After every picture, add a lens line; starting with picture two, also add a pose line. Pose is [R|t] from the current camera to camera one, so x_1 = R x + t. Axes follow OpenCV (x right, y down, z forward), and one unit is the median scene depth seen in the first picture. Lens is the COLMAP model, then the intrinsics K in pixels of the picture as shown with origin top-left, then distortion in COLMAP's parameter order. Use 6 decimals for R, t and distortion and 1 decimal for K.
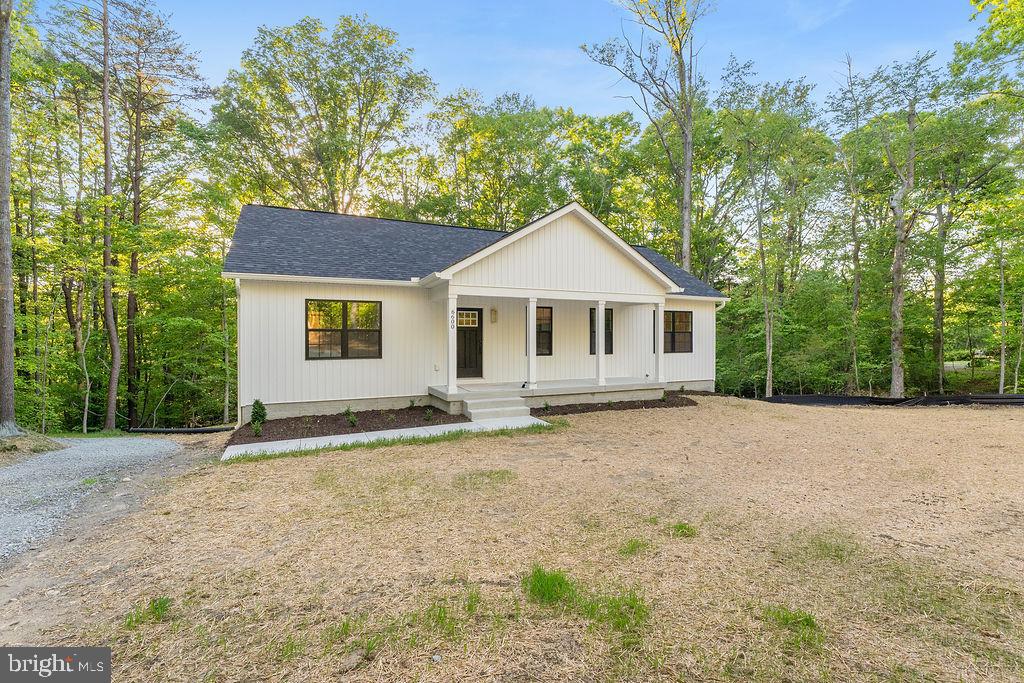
lens RADIAL K [[477.2, 0, 537.6], [0, 477.2, 340.3], [0, 0, 1]] dist [-0.000206, -0.000773]
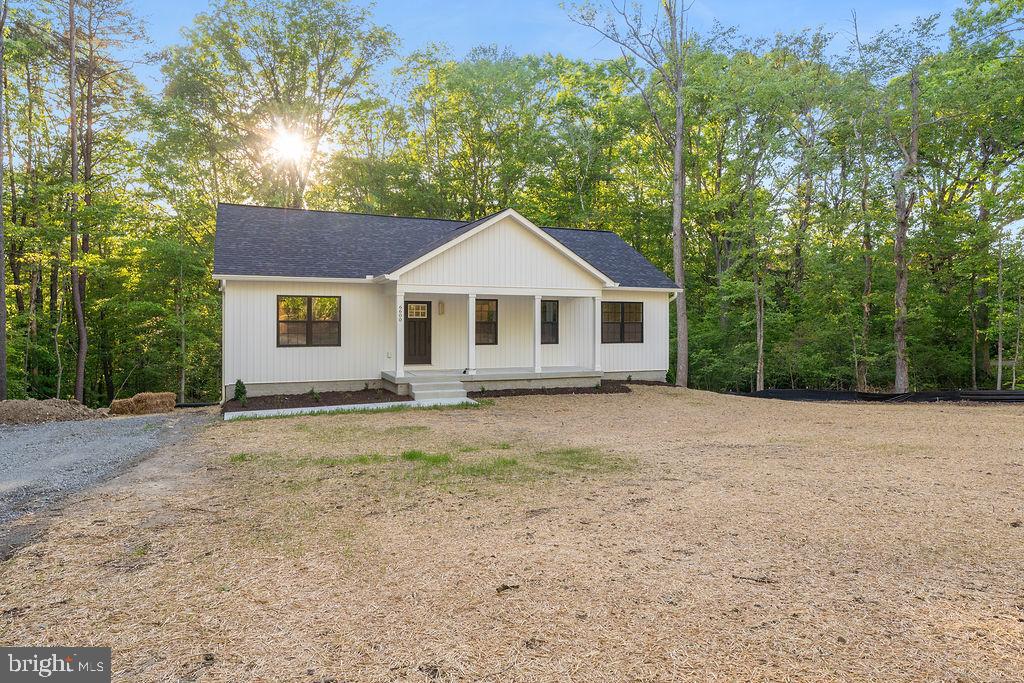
lens RADIAL K [[634.6, 0, 509.0], [0, 634.6, 301.6], [0, 0, 1]] dist [-0.000994, 0.000709]
pose [[0.998485, 0.004726, -0.054824, 0.114107], [-0.006500, 0.999460, -0.032221, -0.016462], [0.054643, 0.032529, 0.997976, -0.356850]]
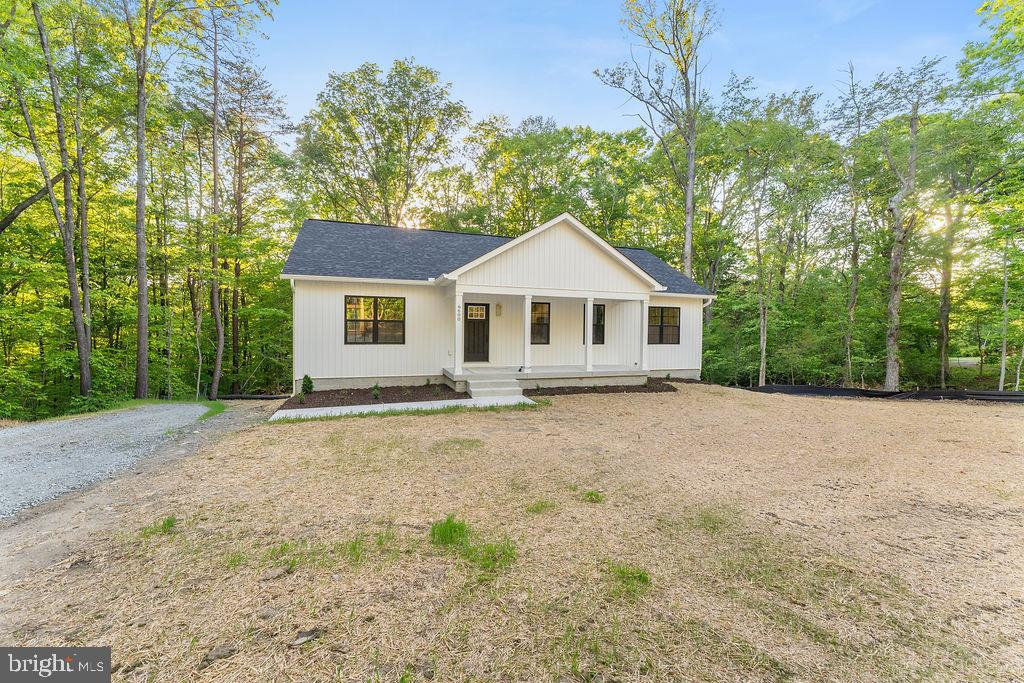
lens RADIAL K [[411.3, 0, 512.0], [0, 411.3, 336.9], [0, 0, 1]] dist [-0.000493, -0.000105]
pose [[0.991361, 0.017799, -0.129946, 0.059892], [-0.015520, 0.999708, 0.018529, -0.003515], [0.130238, -0.016352, 0.991348, -0.007494]]
